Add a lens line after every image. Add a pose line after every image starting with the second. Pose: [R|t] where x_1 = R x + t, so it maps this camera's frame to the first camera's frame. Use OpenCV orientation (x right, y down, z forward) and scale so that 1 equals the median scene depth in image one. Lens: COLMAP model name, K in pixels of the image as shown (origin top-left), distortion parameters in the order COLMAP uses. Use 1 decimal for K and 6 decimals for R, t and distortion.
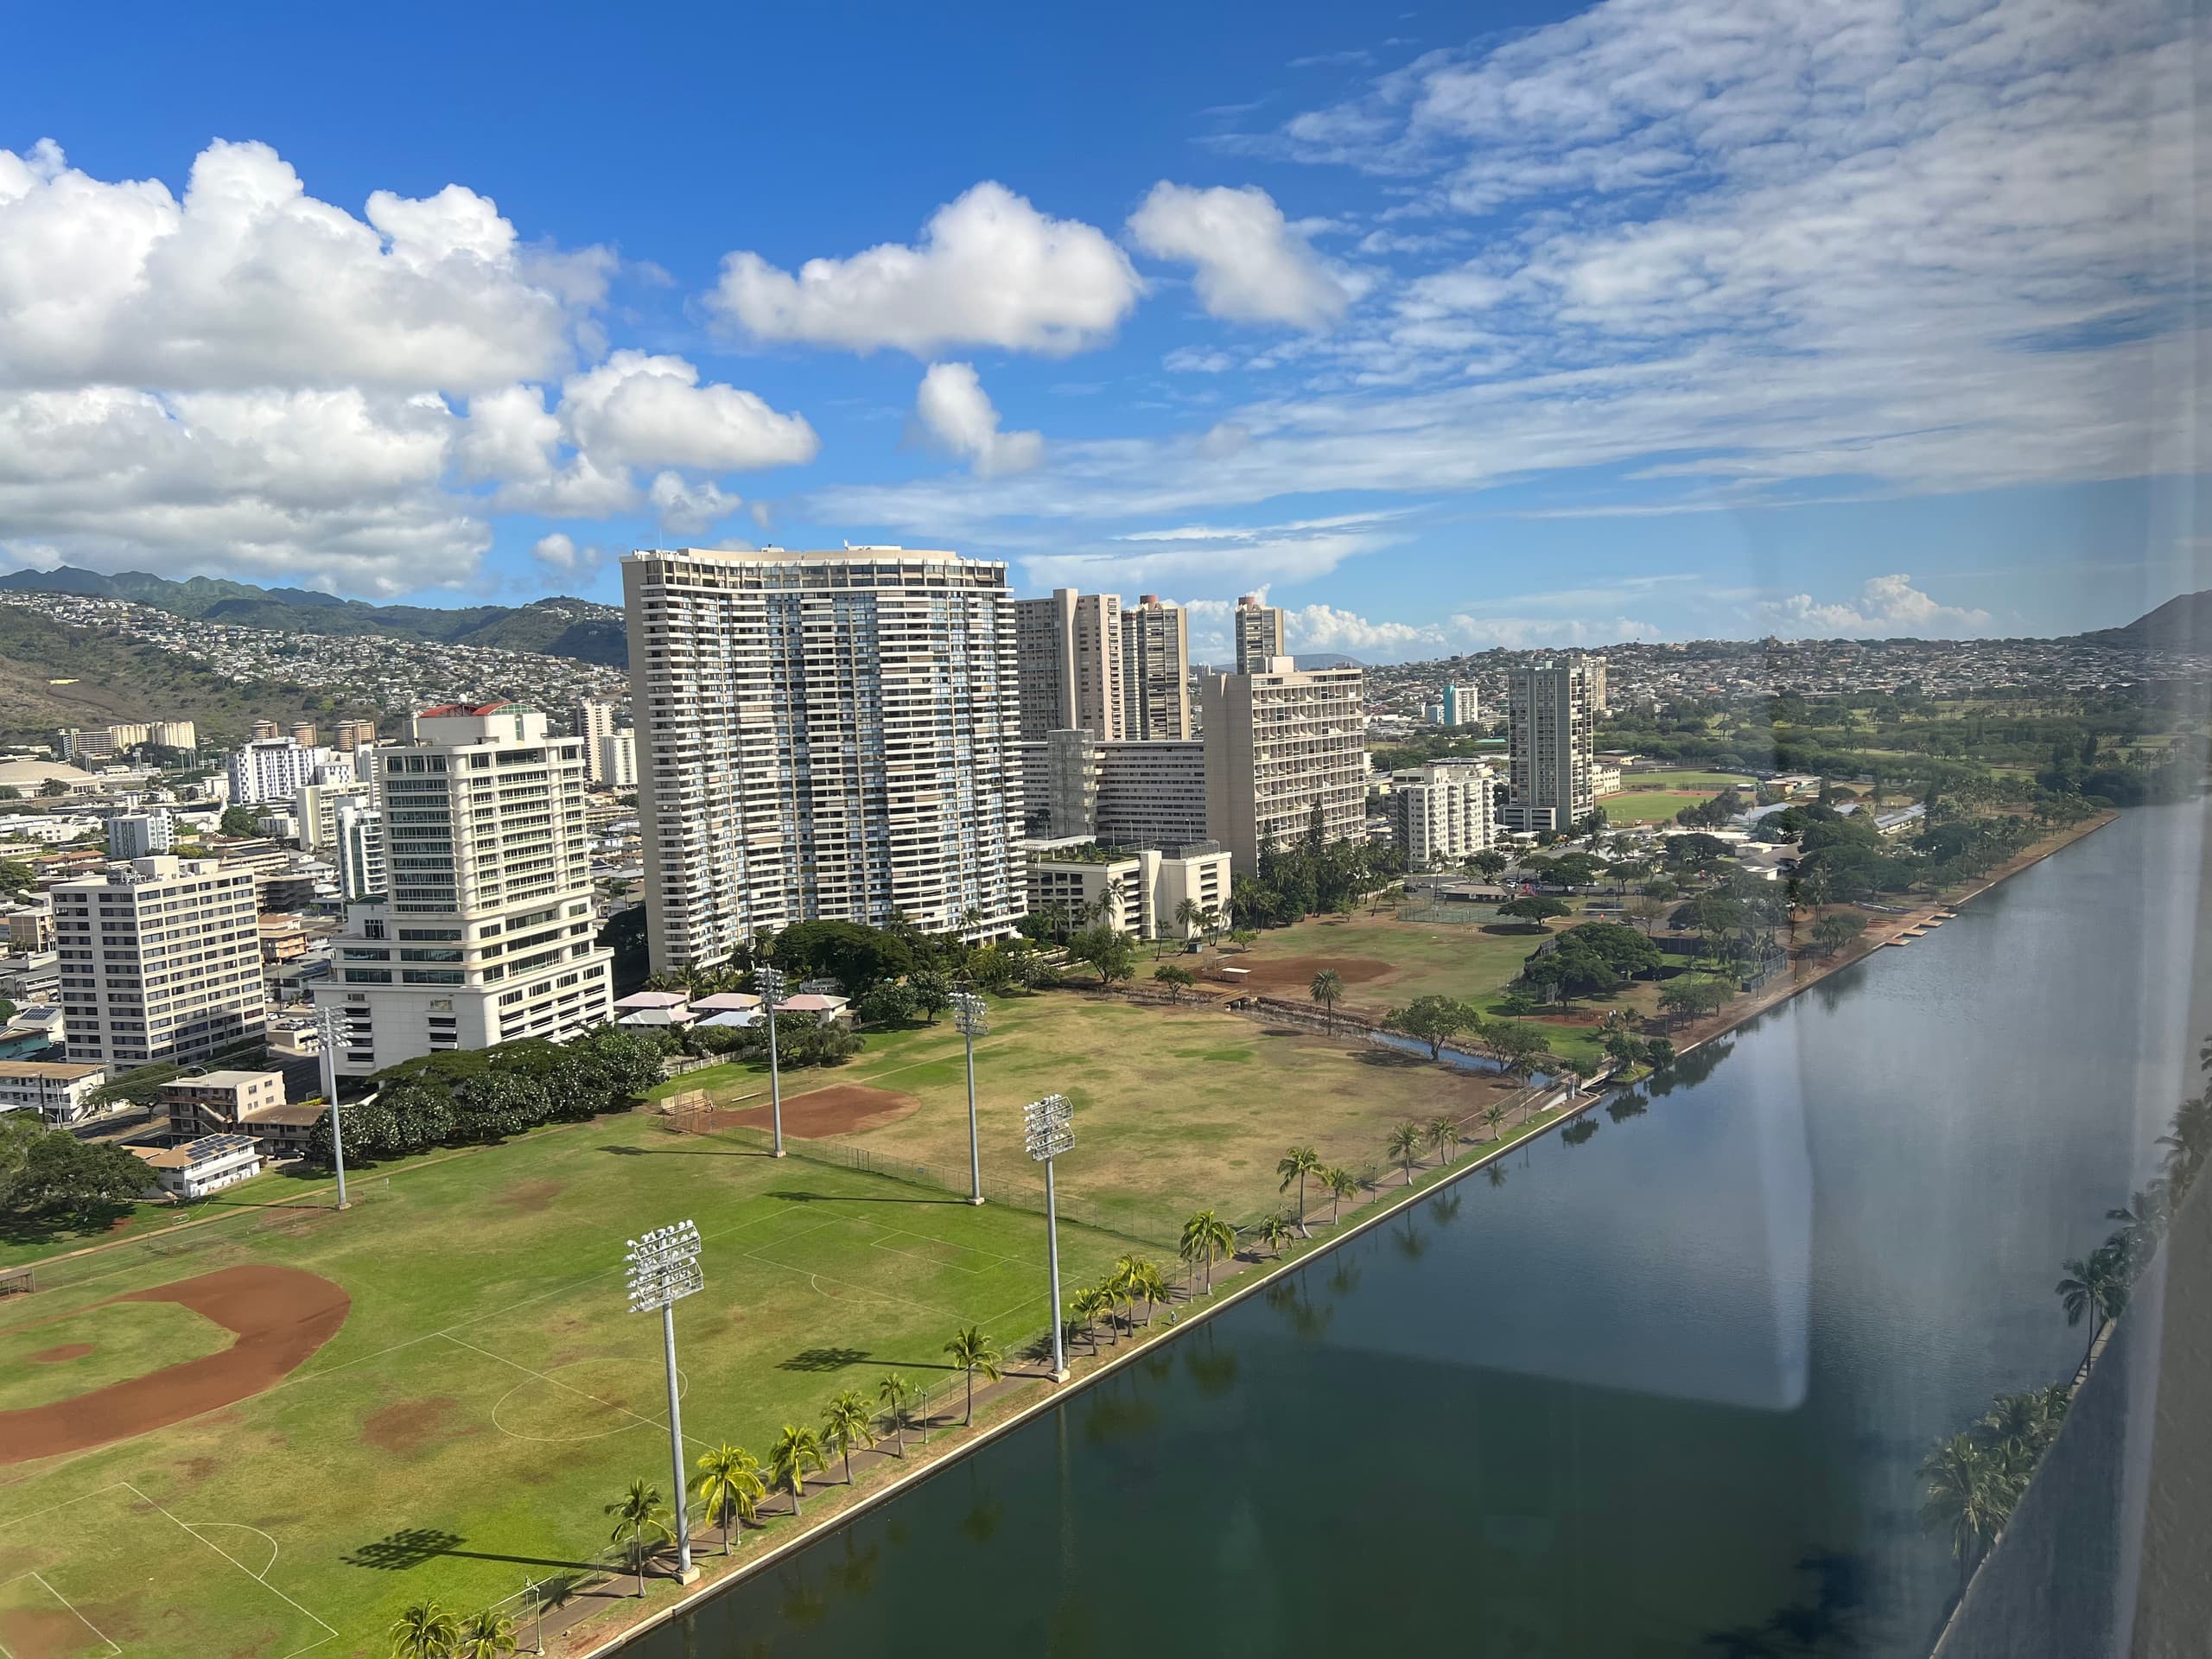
lens RADIAL K [[1651.1, 0, 1091.8], [0, 1651.1, 825.3], [0, 0, 1]] dist [0.081335, -0.105344]
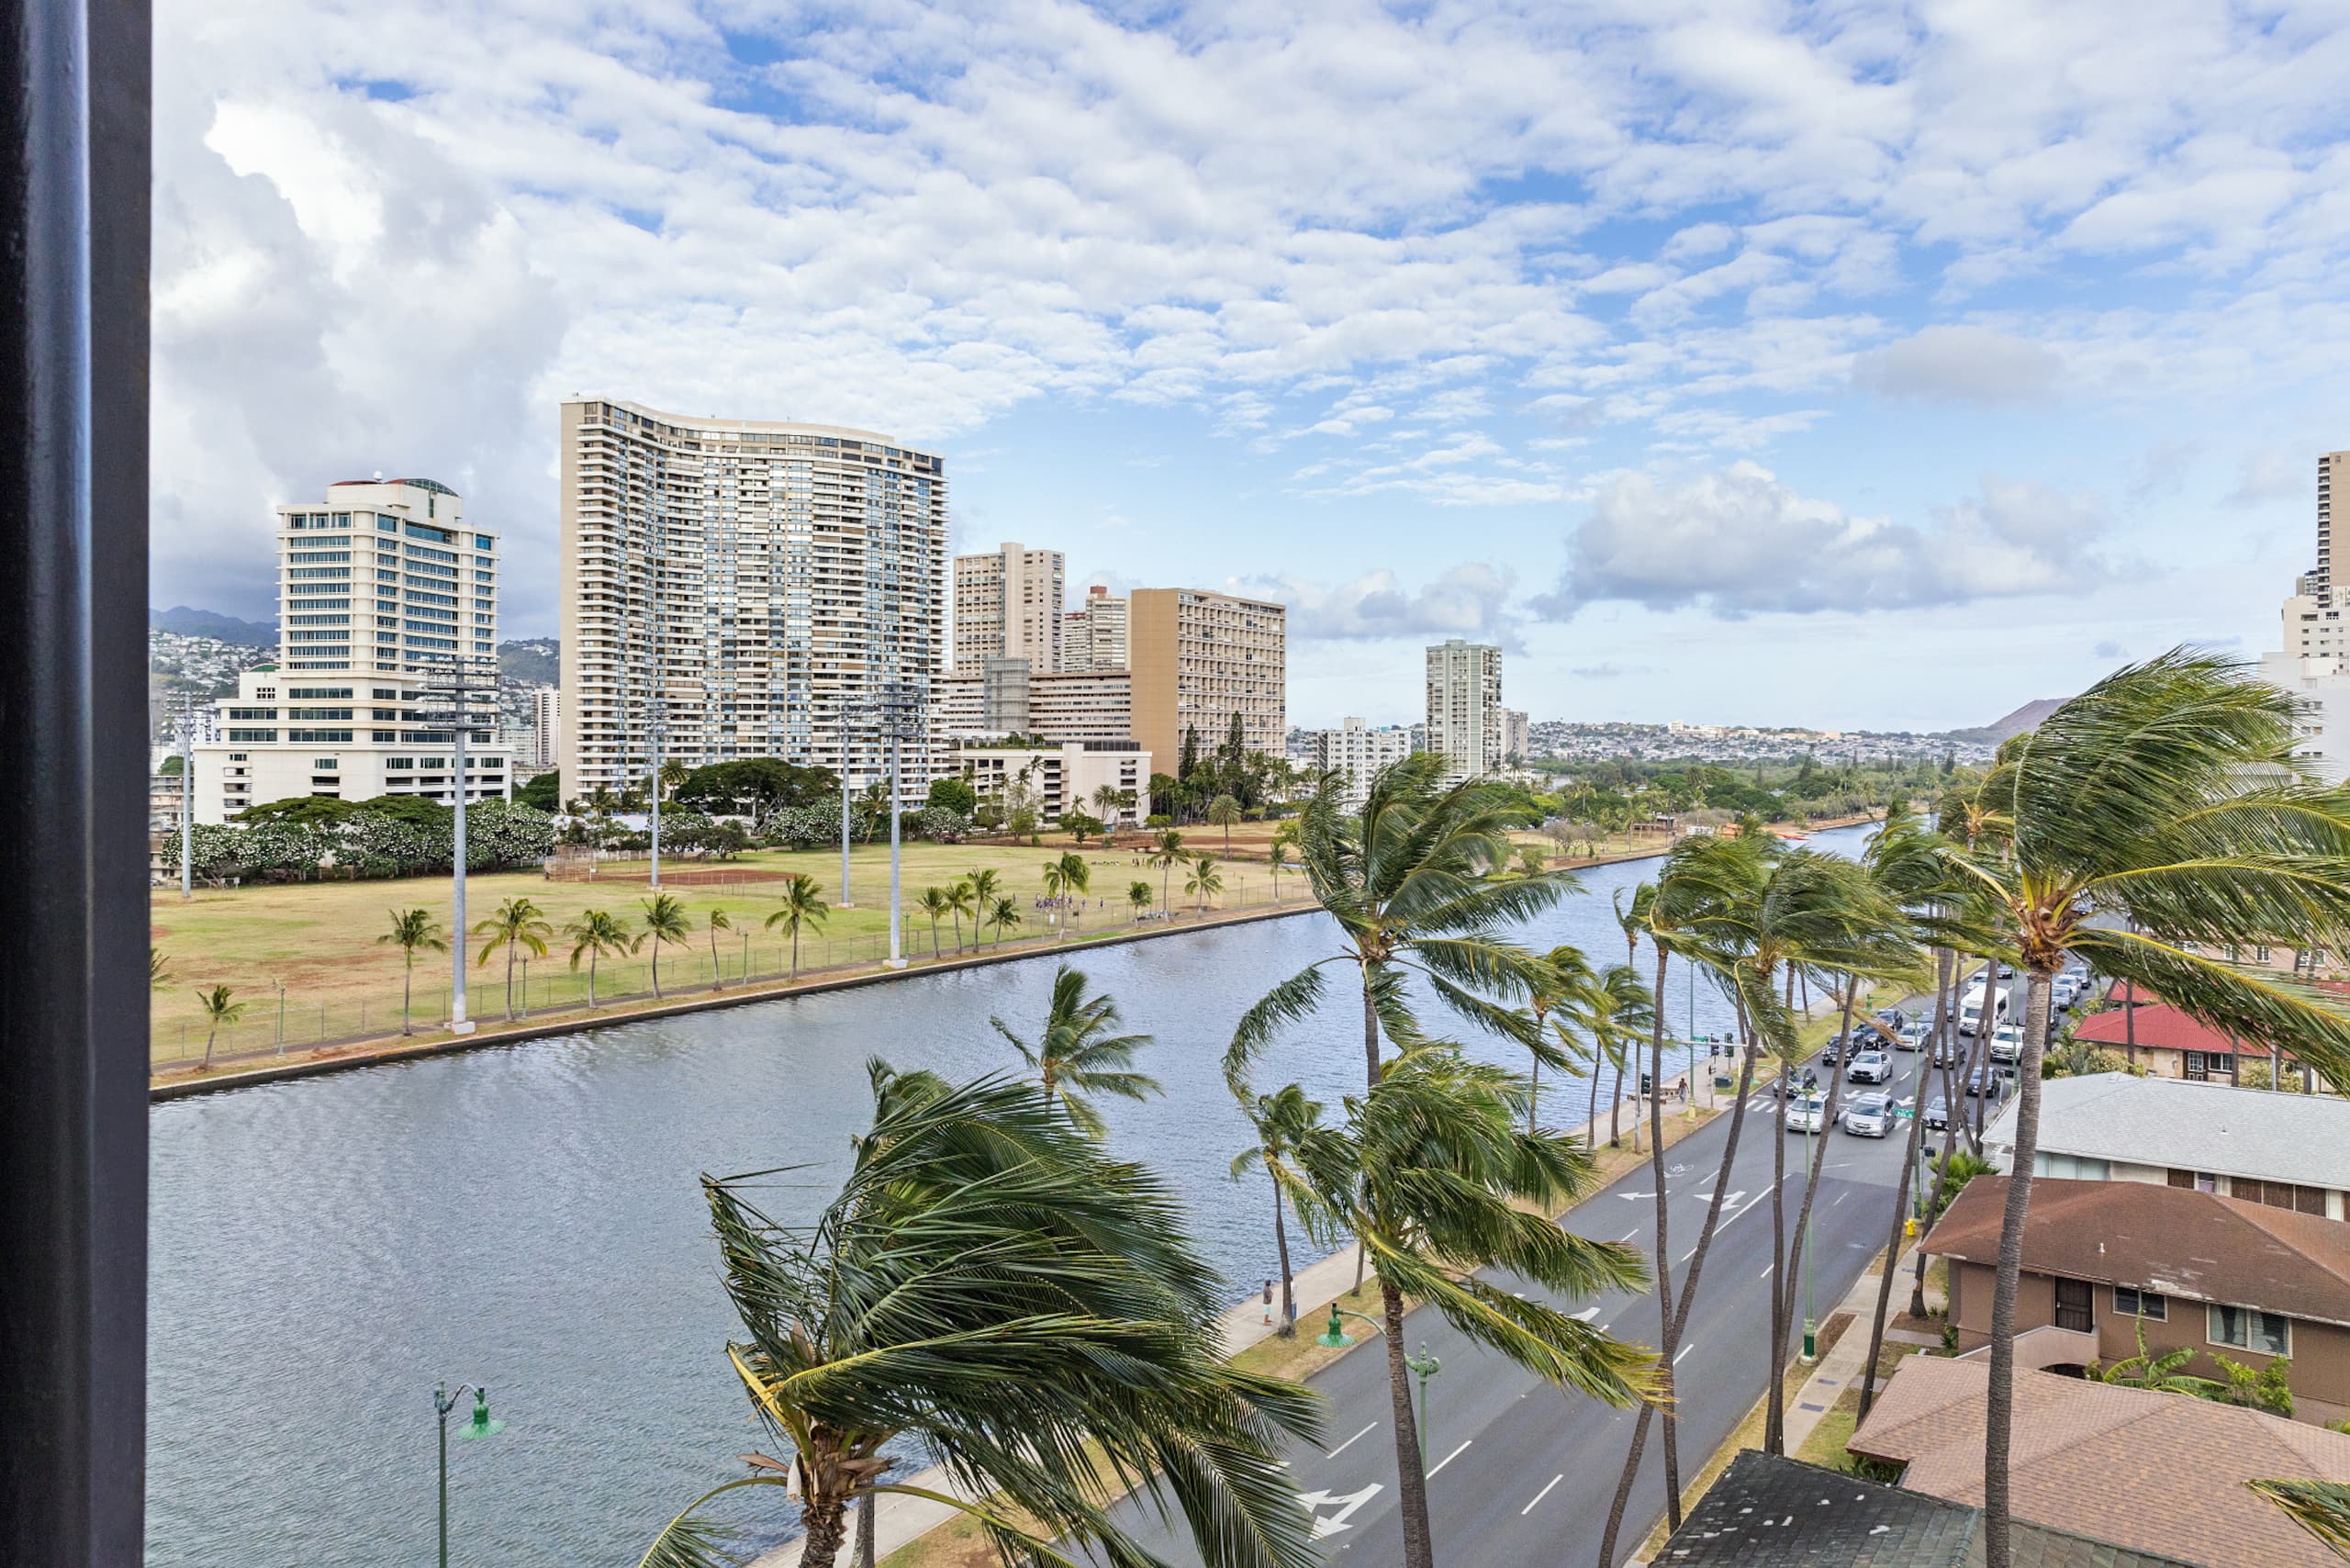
lens RADIAL K [[1580.0, 0, 1178.1], [0, 1580.0, 819.8], [0, 0, 1]] dist [0.054800, -0.071154]
pose [[0.996690, 0.043839, 0.068469, 0.033791], [-0.037047, 0.994546, -0.097493, 0.149767], [-0.072370, 0.094634, 0.992878, 0.021812]]
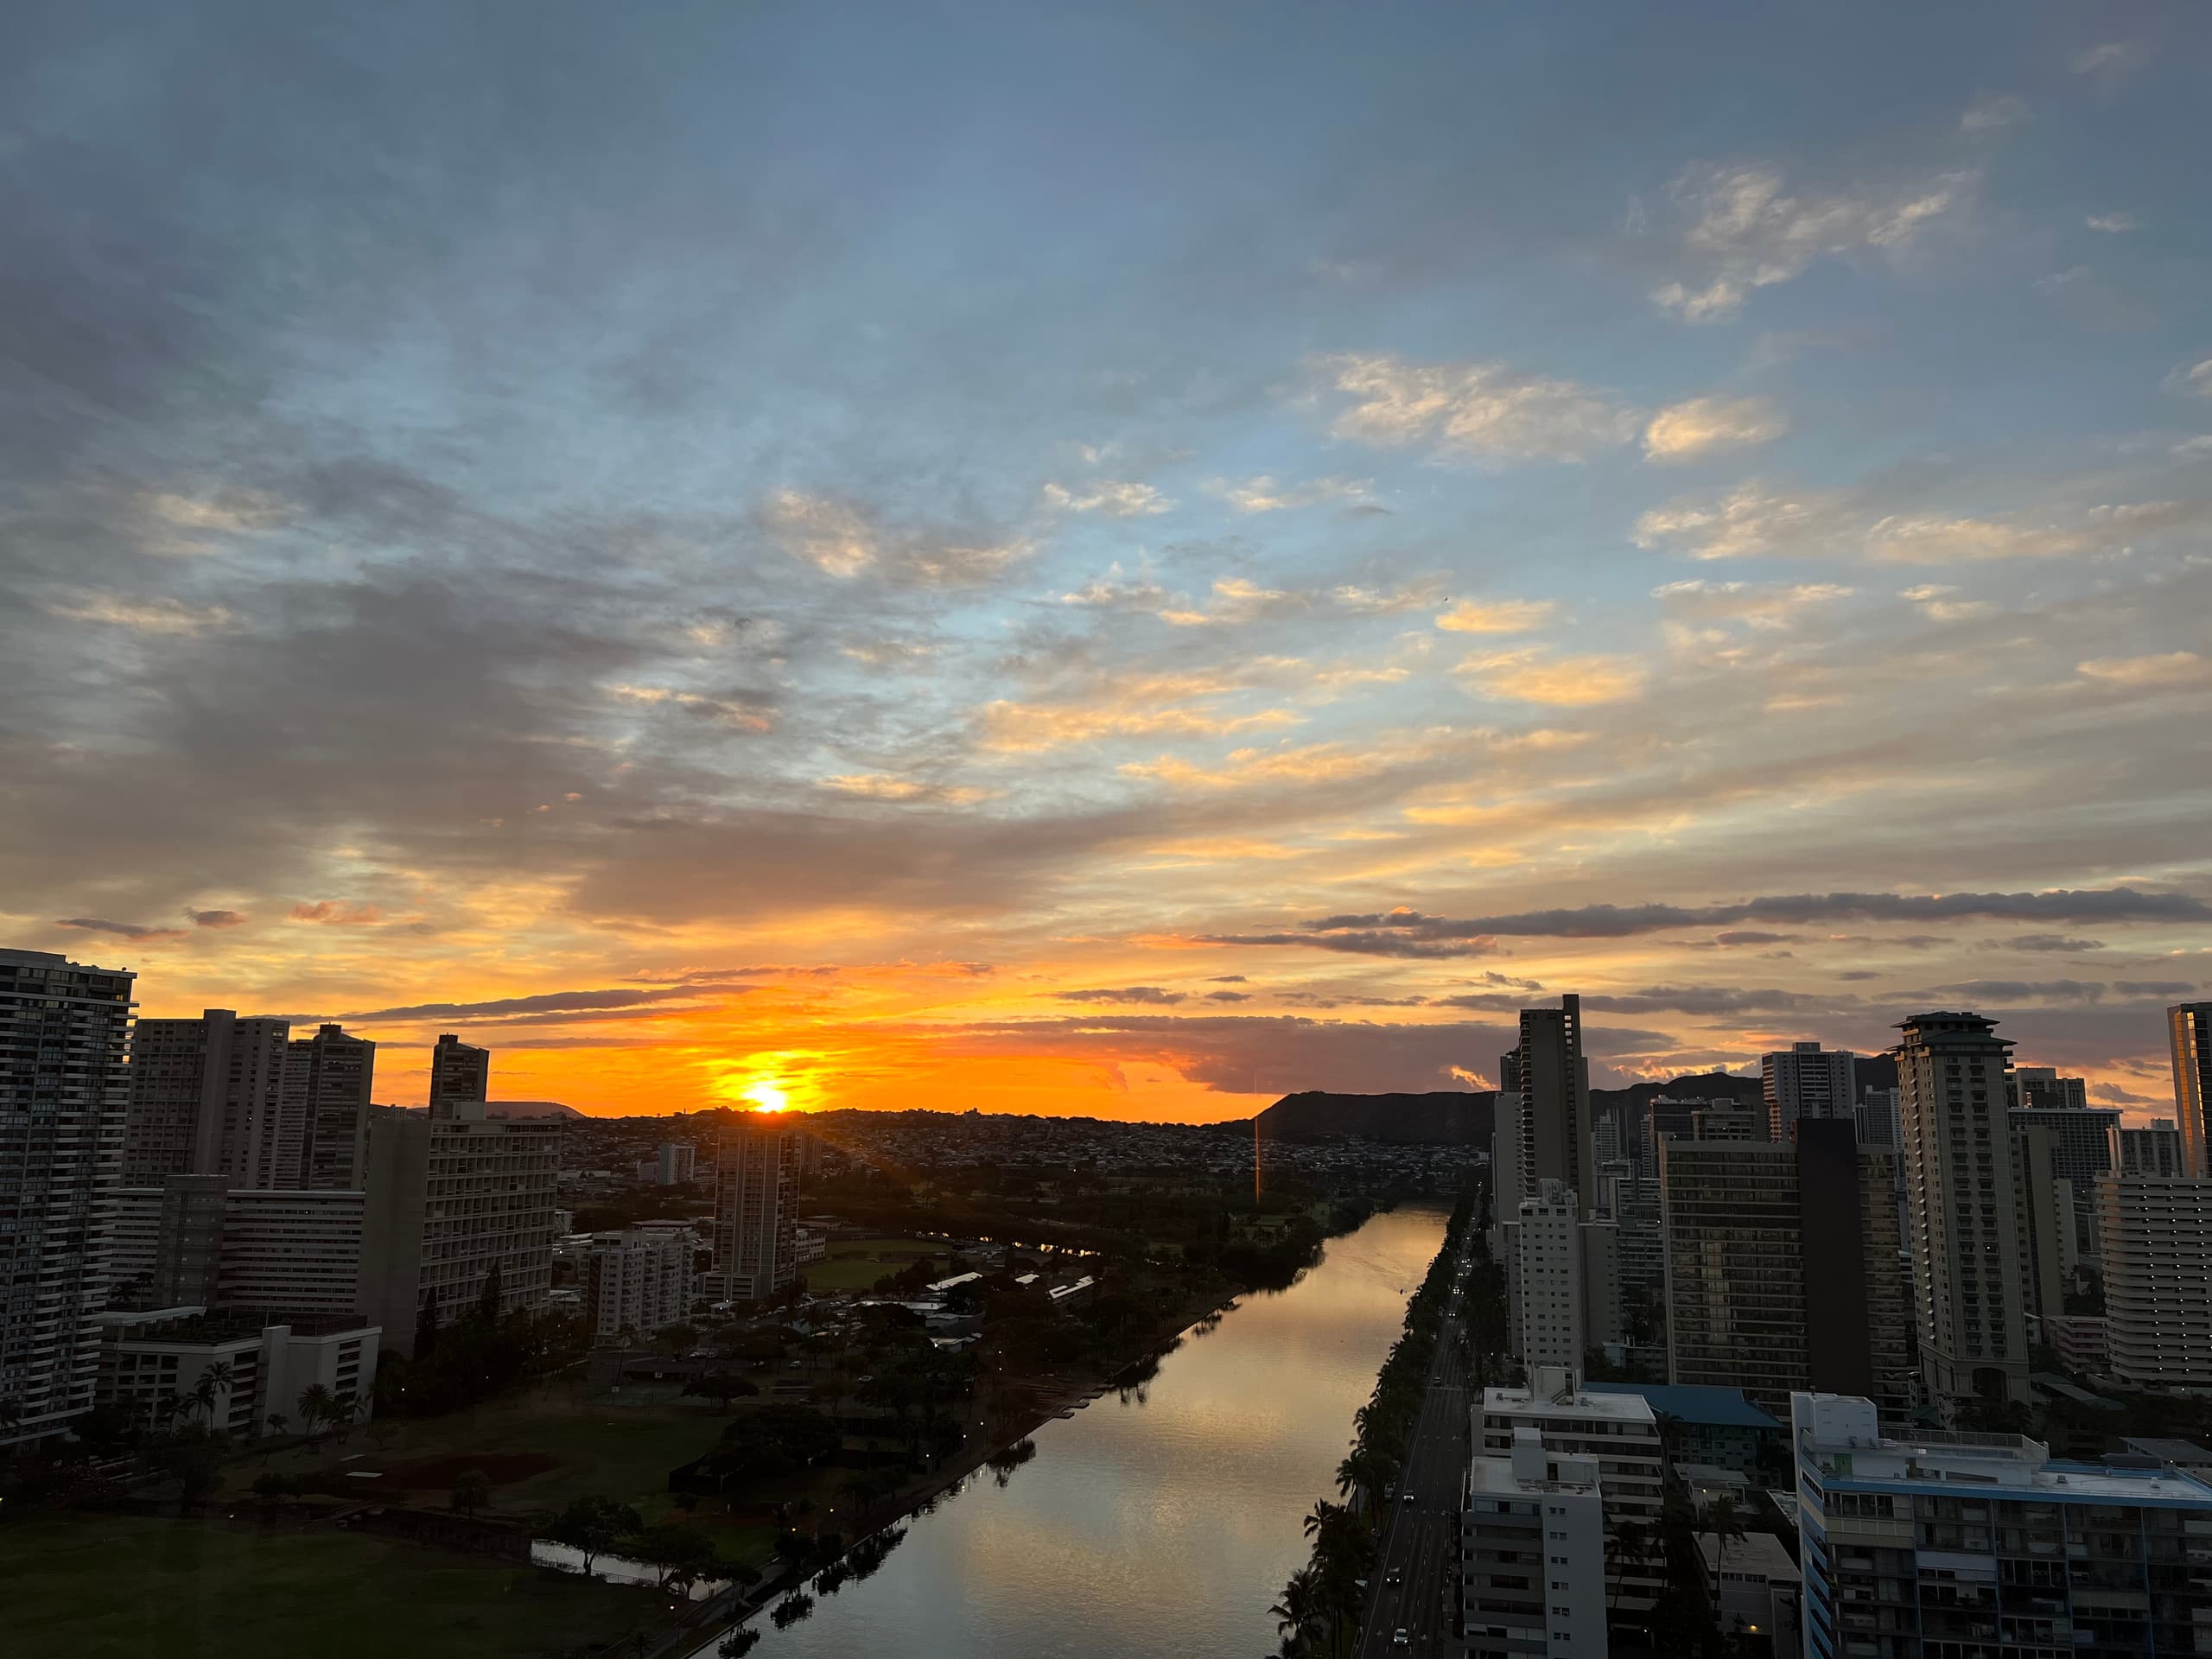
lens RADIAL K [[1654.7, 0, 1107.7], [0, 1654.7, 839.8], [0, 0, 1]] dist [0.052148, -0.052257]
pose [[0.894244, 0.125412, 0.429650, 0.015776], [-0.008721, 0.964642, -0.263421, -0.002236], [-0.447494, 0.231815, 0.863719, 0.014780]]
